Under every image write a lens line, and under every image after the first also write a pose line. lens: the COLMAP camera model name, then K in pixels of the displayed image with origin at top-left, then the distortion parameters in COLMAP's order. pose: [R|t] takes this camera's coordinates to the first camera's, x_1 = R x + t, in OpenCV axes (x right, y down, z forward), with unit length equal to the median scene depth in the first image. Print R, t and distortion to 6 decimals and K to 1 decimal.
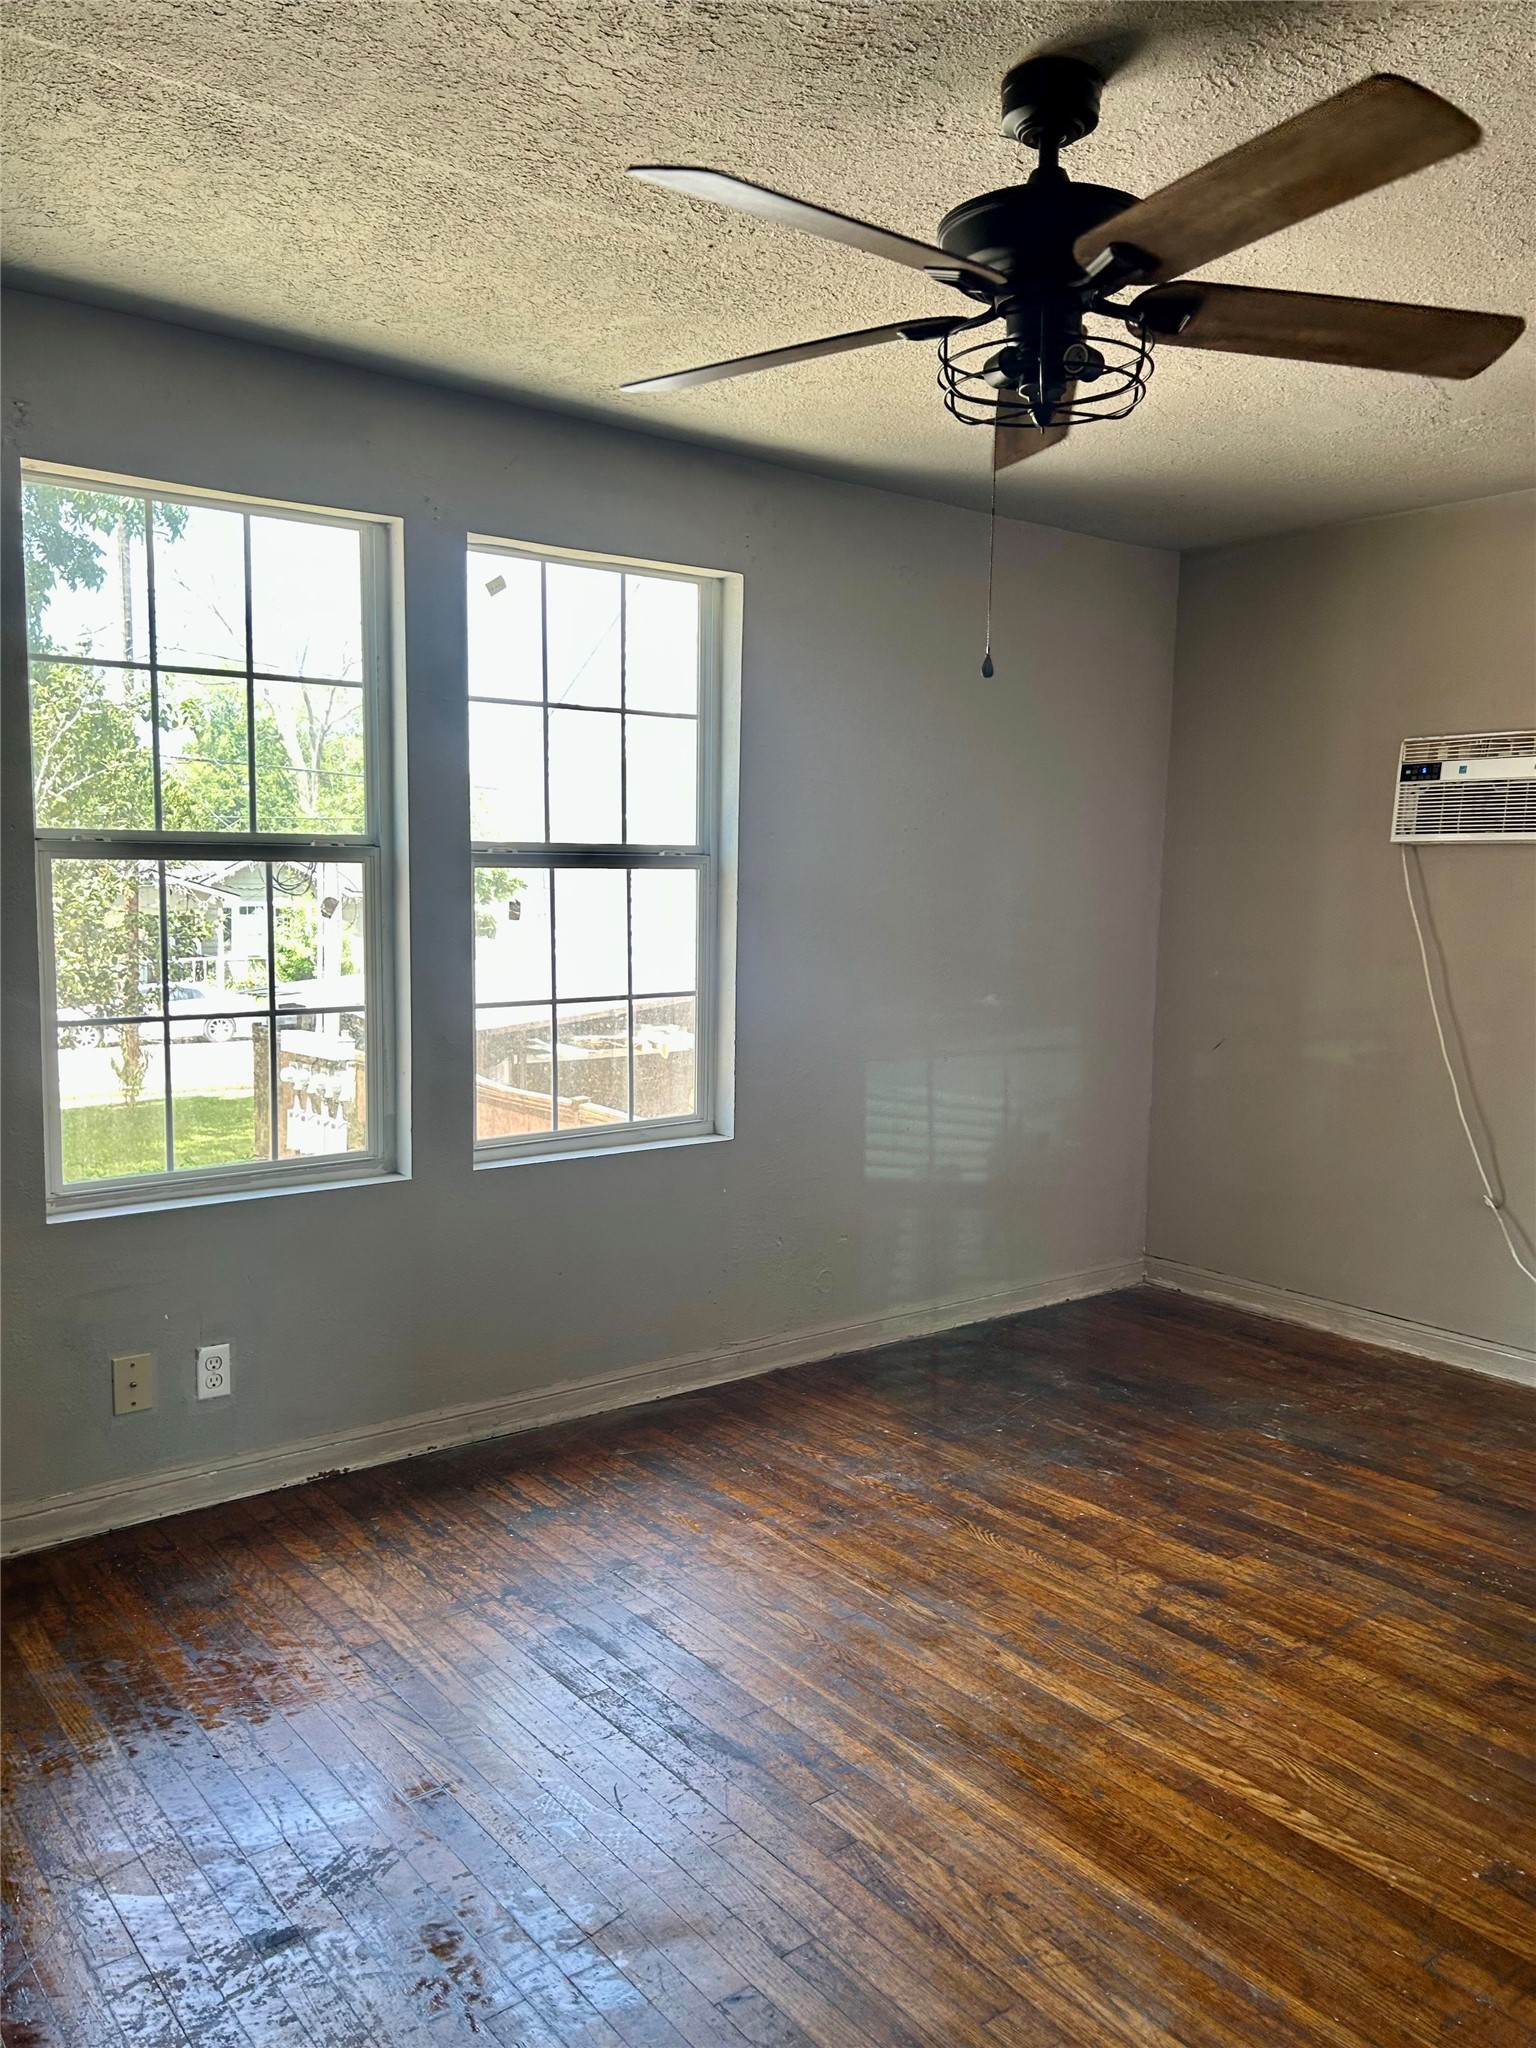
lens RADIAL K [[1539.3, 0, 768.0], [0, 1539.3, 1024.0], [0, 0, 1]] dist [0.041507, -0.055244]
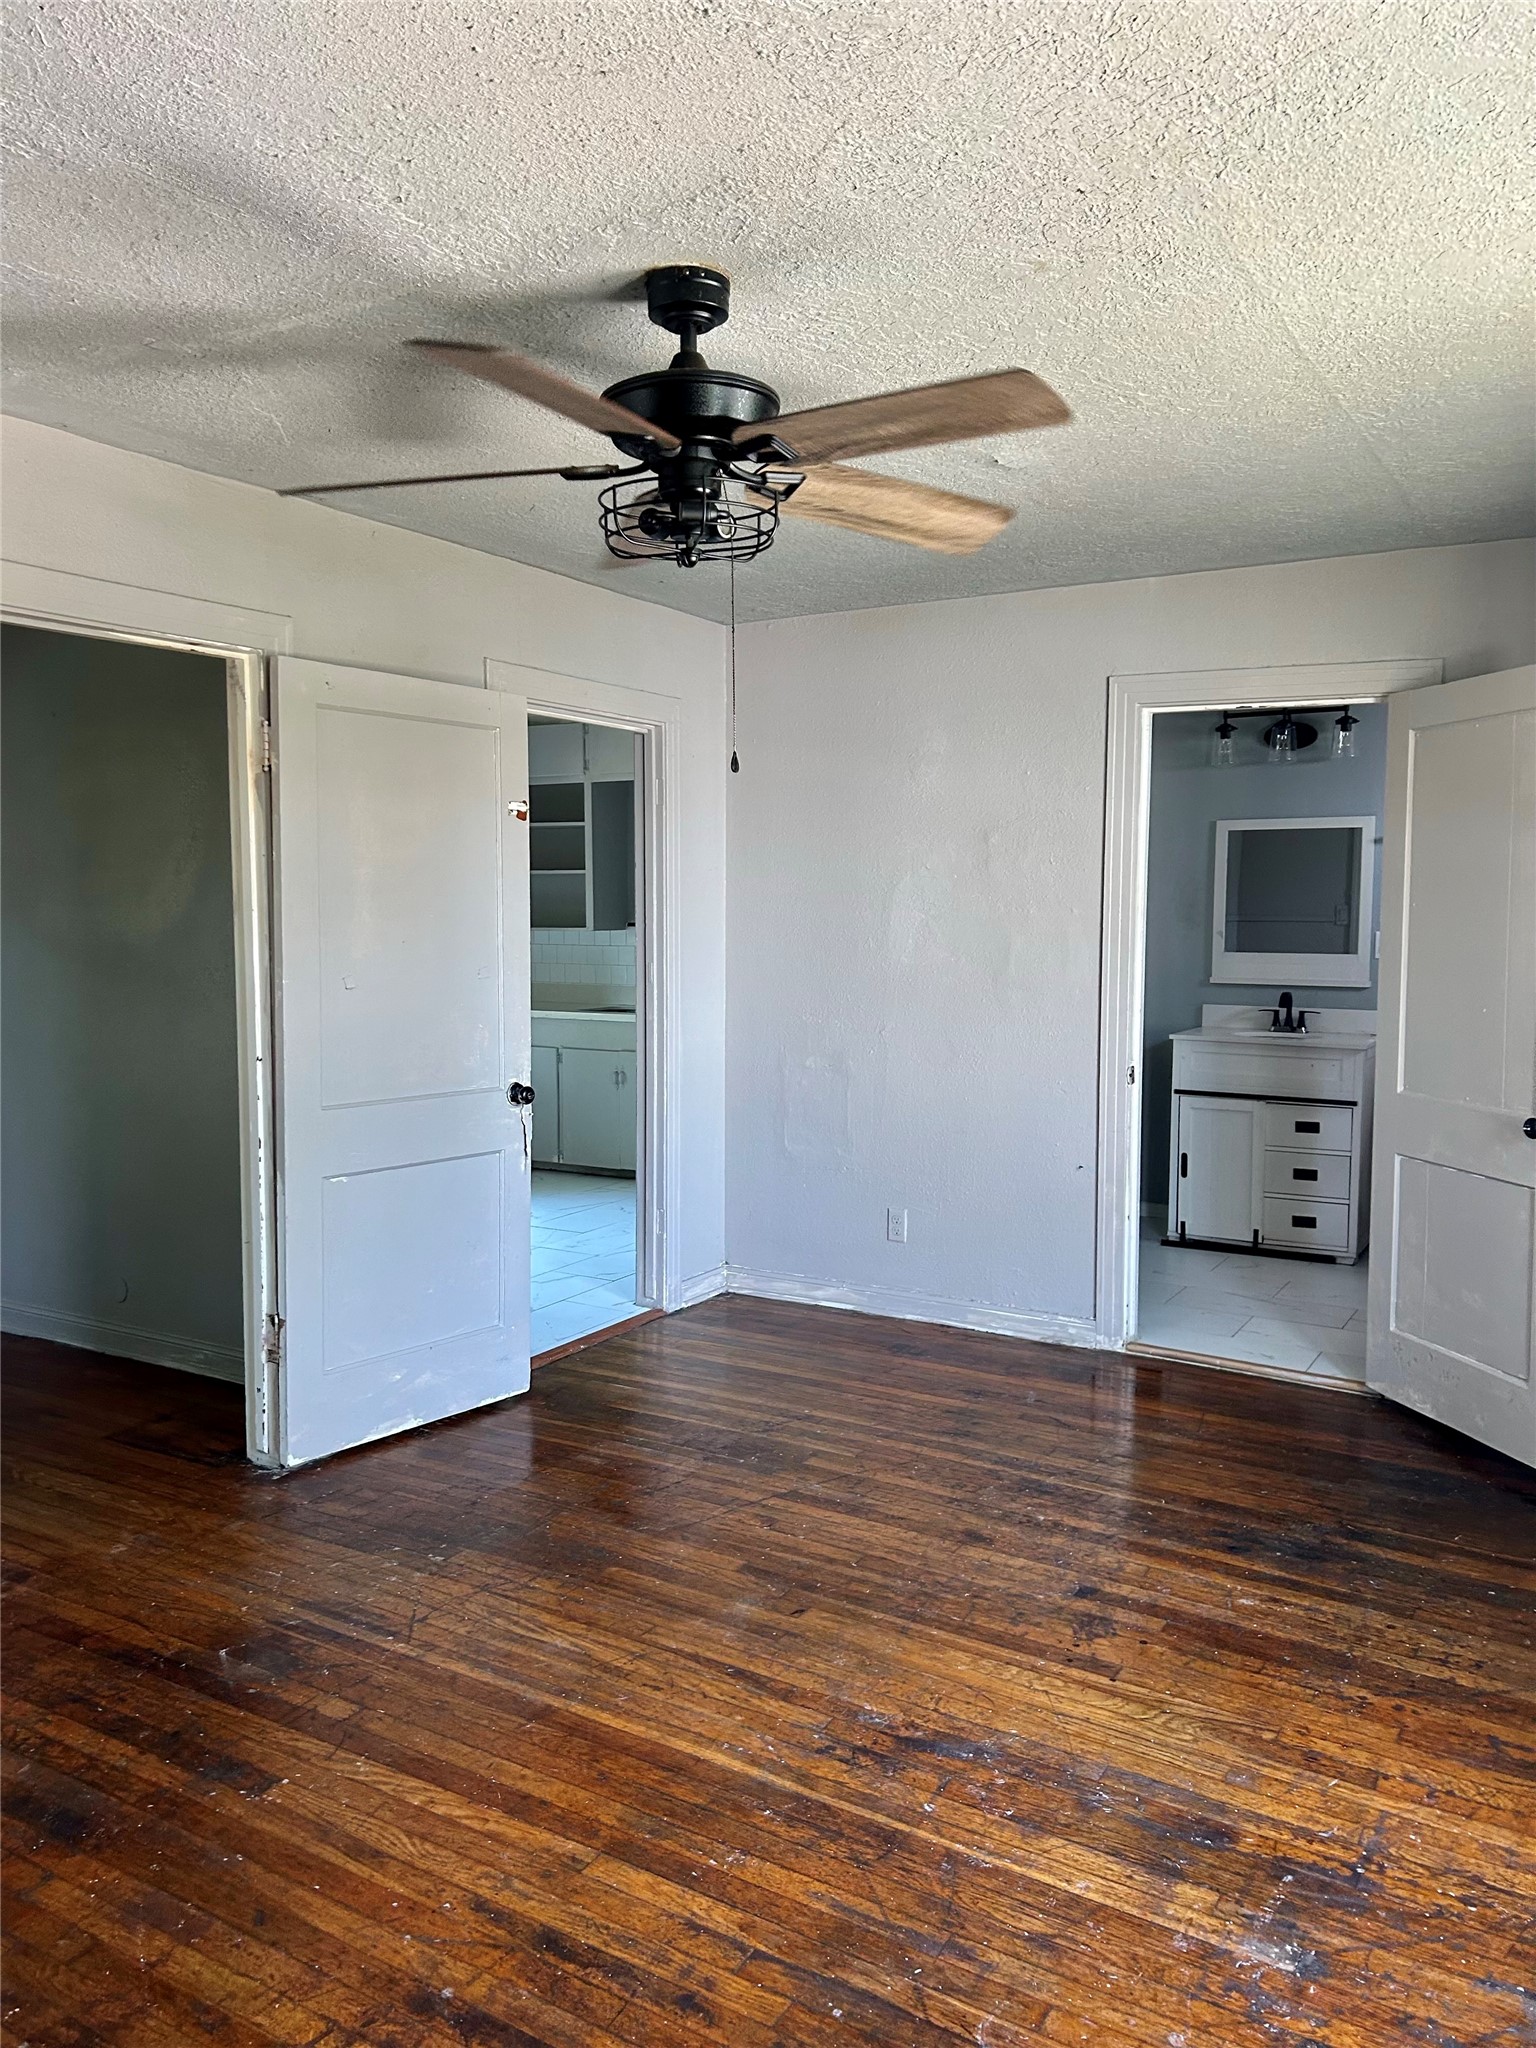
lens RADIAL K [[1539.3, 0, 768.0], [0, 1539.3, 1024.0], [0, 0, 1]] dist [0.041507, -0.055244]
pose [[-0.931517, 0.013916, -0.363432, 0.484036], [-0.055958, 0.981886, 0.181022, -0.228788], [0.359368, 0.188962, -0.913864, 1.902813]]
